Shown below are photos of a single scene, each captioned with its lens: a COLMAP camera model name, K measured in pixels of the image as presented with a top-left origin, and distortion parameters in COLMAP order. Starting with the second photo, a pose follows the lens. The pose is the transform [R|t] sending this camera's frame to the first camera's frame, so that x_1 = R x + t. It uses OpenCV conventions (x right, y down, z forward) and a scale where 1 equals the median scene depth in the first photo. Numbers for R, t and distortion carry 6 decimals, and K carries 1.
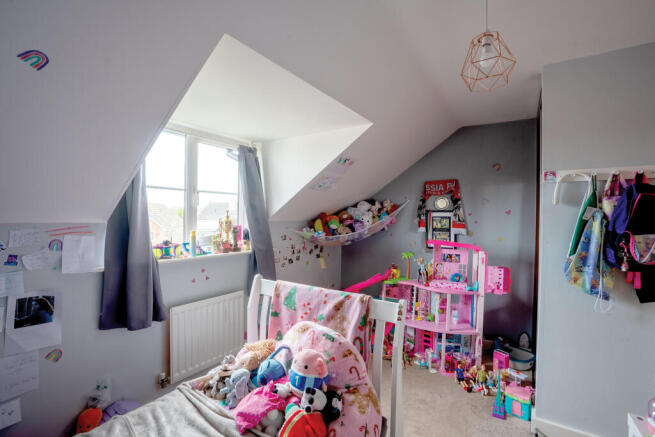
lens RADIAL K [[298.8, 0, 327.5], [0, 298.8, 218.5], [0, 0, 1]] dist [-0.000999, -0.000069]
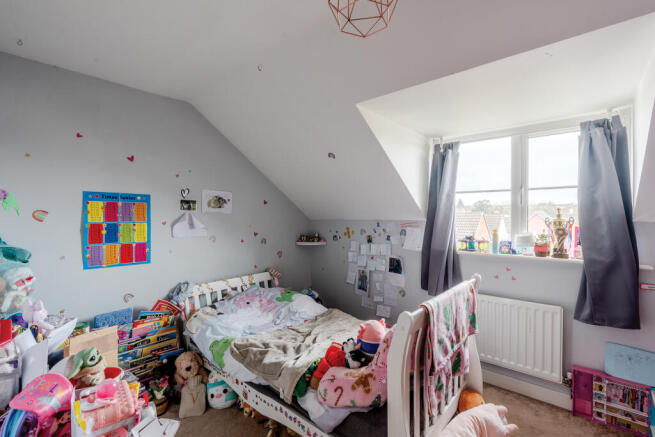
lens RADIAL K [[298.8, 0, 327.5], [0, 298.8, 218.5], [0, 0, 1]] dist [-0.000999, -0.000069]
pose [[-0.109929, 0.005403, -0.993925, 0.704847], [0.002175, 0.999984, 0.005195, -0.003776], [0.993937, -0.001591, -0.109939, 0.560196]]
